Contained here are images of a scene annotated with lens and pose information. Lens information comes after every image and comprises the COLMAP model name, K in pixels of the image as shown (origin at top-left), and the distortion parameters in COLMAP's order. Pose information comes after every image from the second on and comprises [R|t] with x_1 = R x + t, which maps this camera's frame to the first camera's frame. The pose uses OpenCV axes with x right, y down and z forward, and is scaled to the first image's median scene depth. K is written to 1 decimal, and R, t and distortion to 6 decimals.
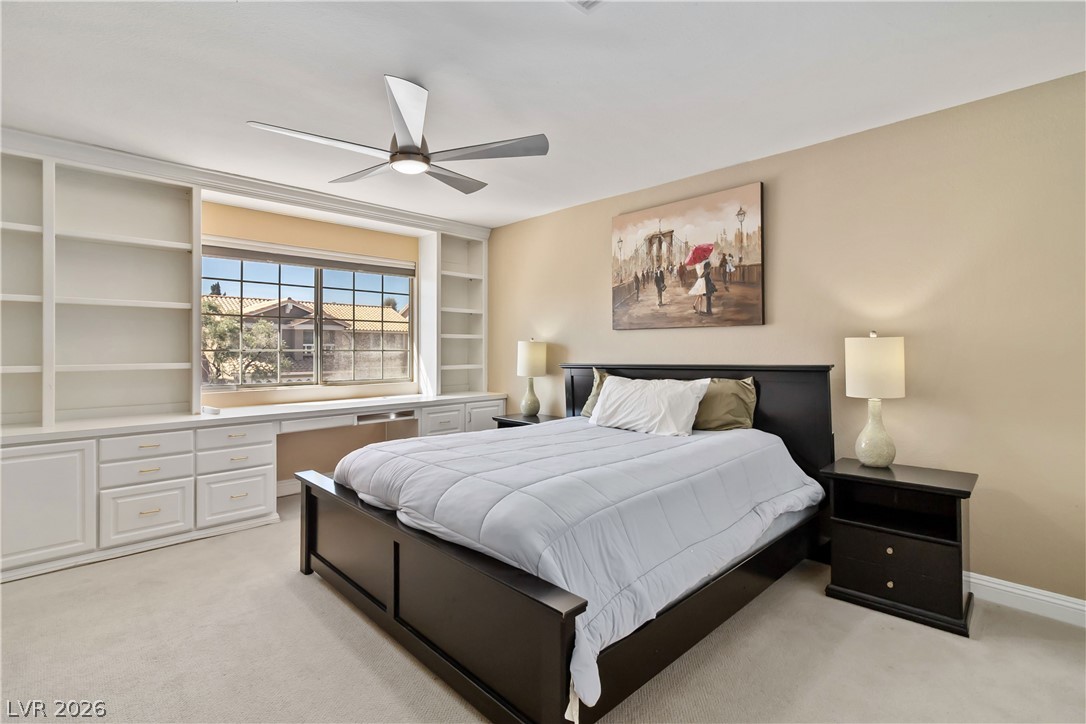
lens RADIAL K [[503.2, 0, 556.1], [0, 503.2, 355.4], [0, 0, 1]] dist [0.000858, 0.000177]
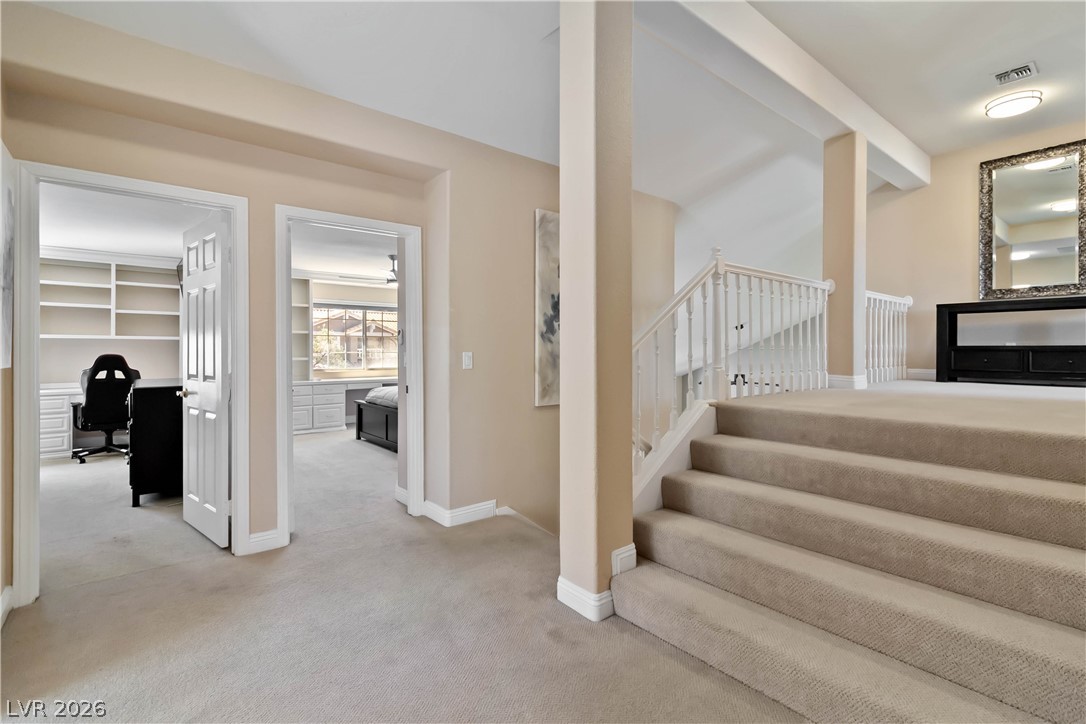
lens RADIAL K [[503.2, 0, 556.1], [0, 503.2, 355.4], [0, 0, 1]] dist [0.000858, 0.000177]
pose [[0.995874, -0.006816, -0.090492, 0.559766], [0.006309, 0.999963, -0.005887, 0.024957], [0.090529, 0.005292, 0.995880, -1.103608]]
